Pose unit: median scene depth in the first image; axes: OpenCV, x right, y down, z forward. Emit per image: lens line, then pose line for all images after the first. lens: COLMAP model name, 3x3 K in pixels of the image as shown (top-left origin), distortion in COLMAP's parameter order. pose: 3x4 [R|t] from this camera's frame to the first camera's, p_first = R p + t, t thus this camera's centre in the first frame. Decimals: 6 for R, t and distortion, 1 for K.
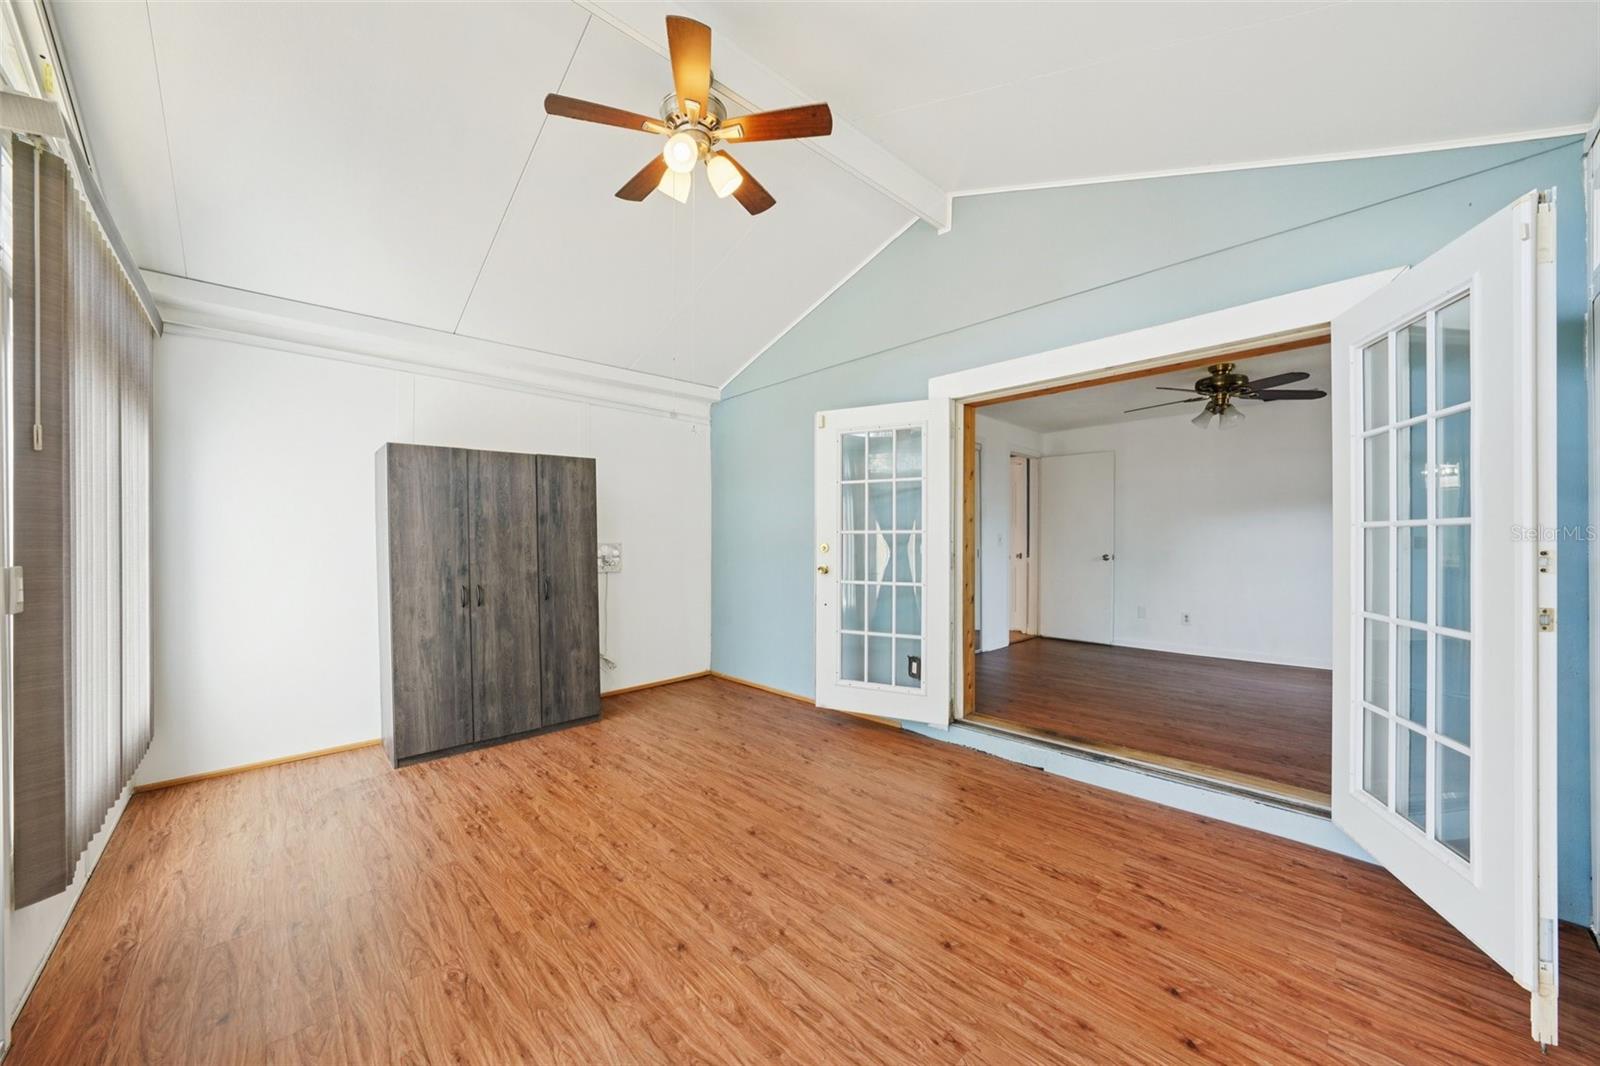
lens RADIAL K [[575.6, 0, 782.7], [0, 575.6, 537.8], [0, 0, 1]] dist [-0.018383, 0.003462]
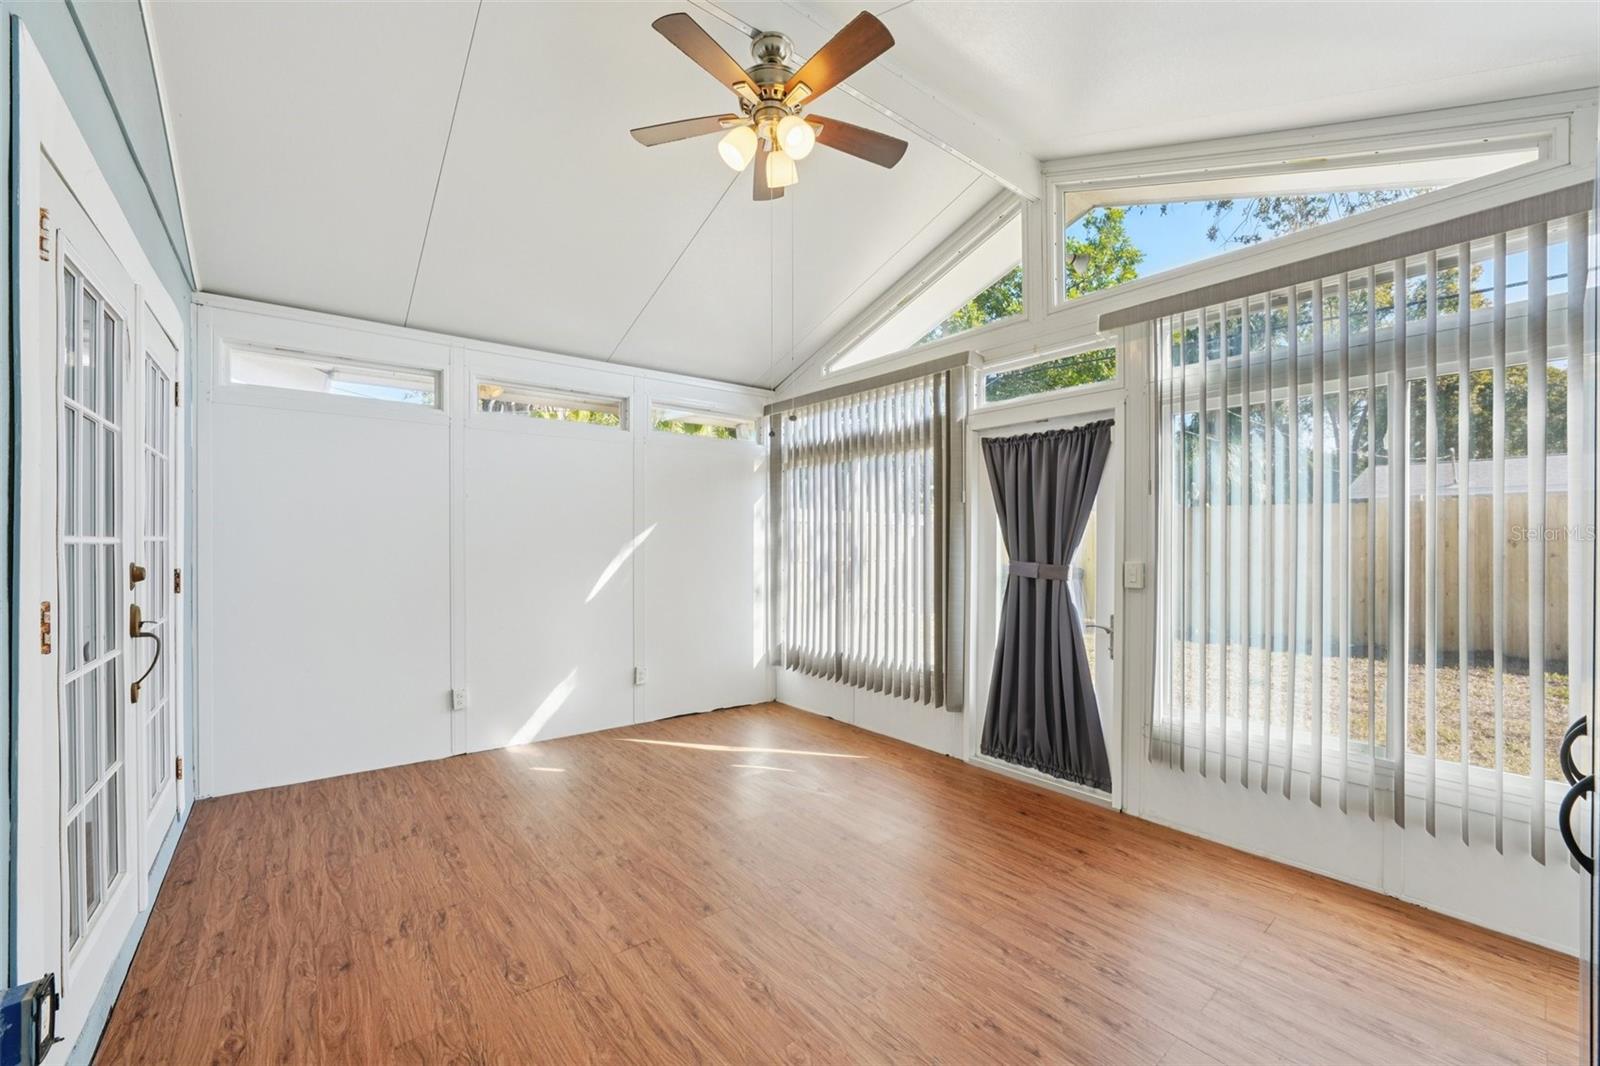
lens RADIAL K [[627.1, 0, 803.7], [0, 627.1, 543.1], [0, 0, 1]] dist [-0.022091, 0.001194]
pose [[-0.999027, 0.002429, 0.044036, -0.233740], [0.002621, 0.999987, 0.004307, -0.014175], [-0.044025, 0.004418, -0.999021, 1.896659]]
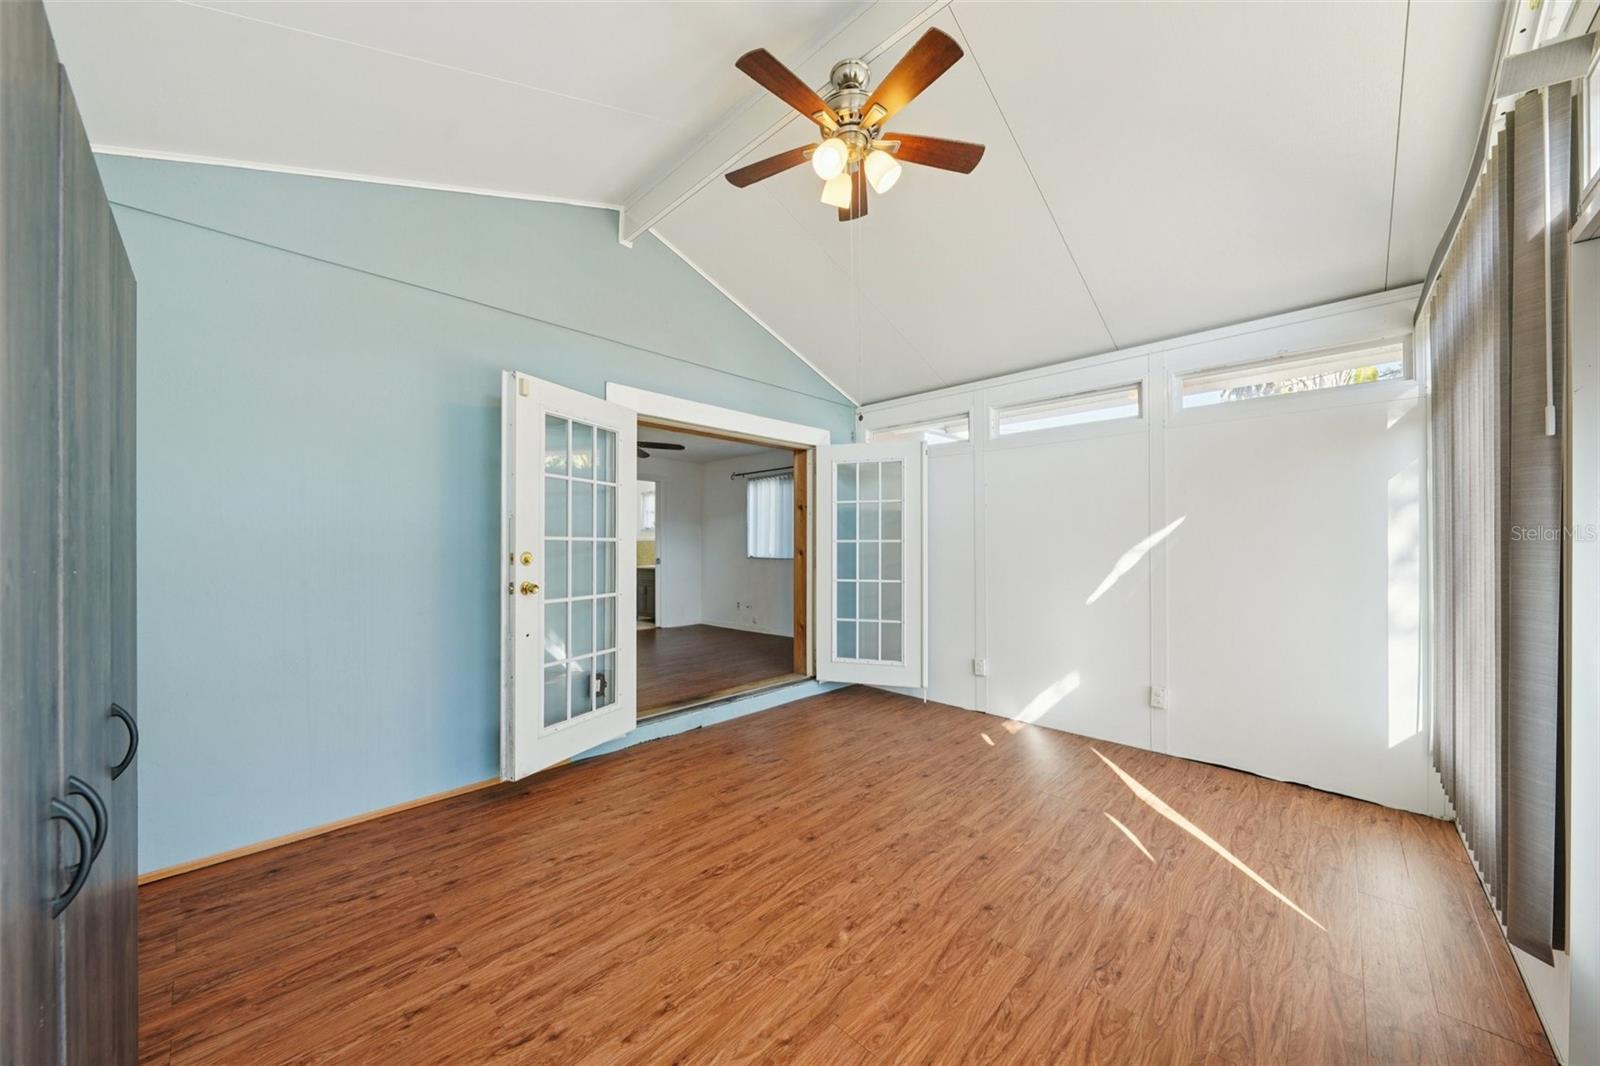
lens RADIAL K [[575.6, 0, 787.8], [0, 575.6, 541.1], [0, 0, 1]] dist [-0.018383, 0.003462]
pose [[-0.057540, 0.012429, 0.998266, -1.066858], [0.000143, 0.999923, -0.012442, 0.004744], [-0.998343, -0.000574, -0.057537, 1.104827]]
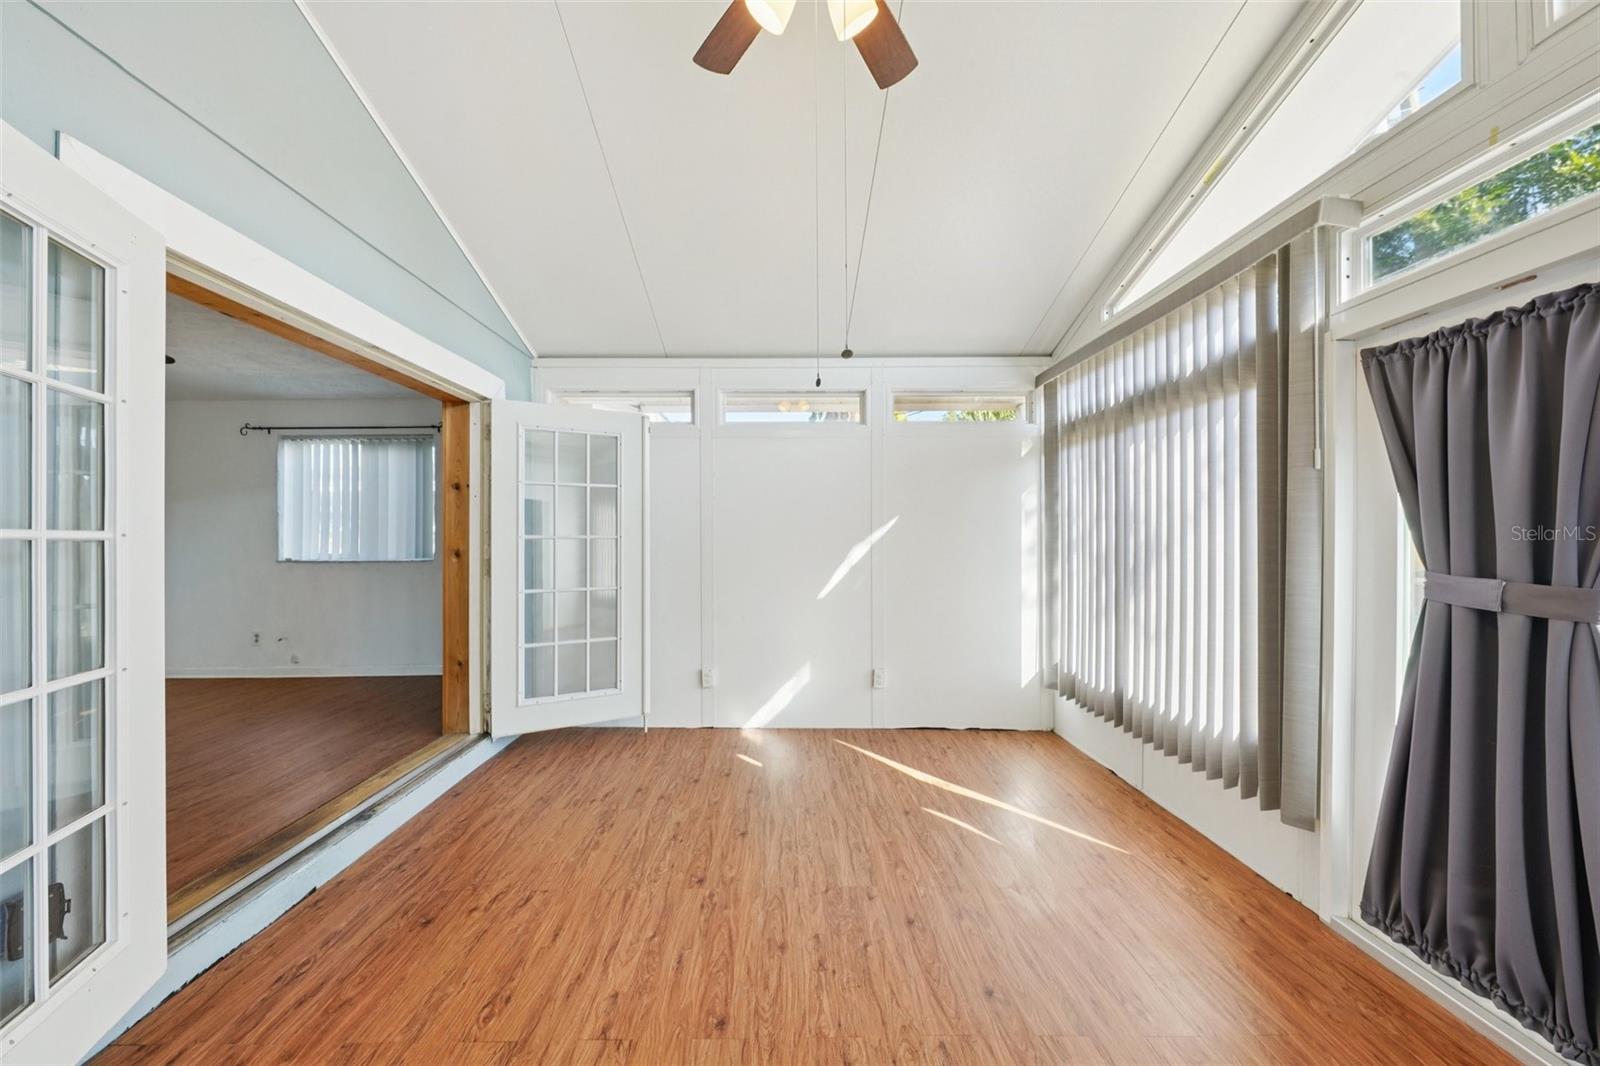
lens RADIAL K [[550.2, 0, 797.3], [0, 550.2, 538.0], [0, 0, 1]] dist [-0.007804, 0.000621]
pose [[-0.758442, 0.005829, 0.651714, -0.507468], [0.005494, 0.999982, -0.002550, -0.009978], [-0.651717, 0.001646, -0.758460, 1.402090]]
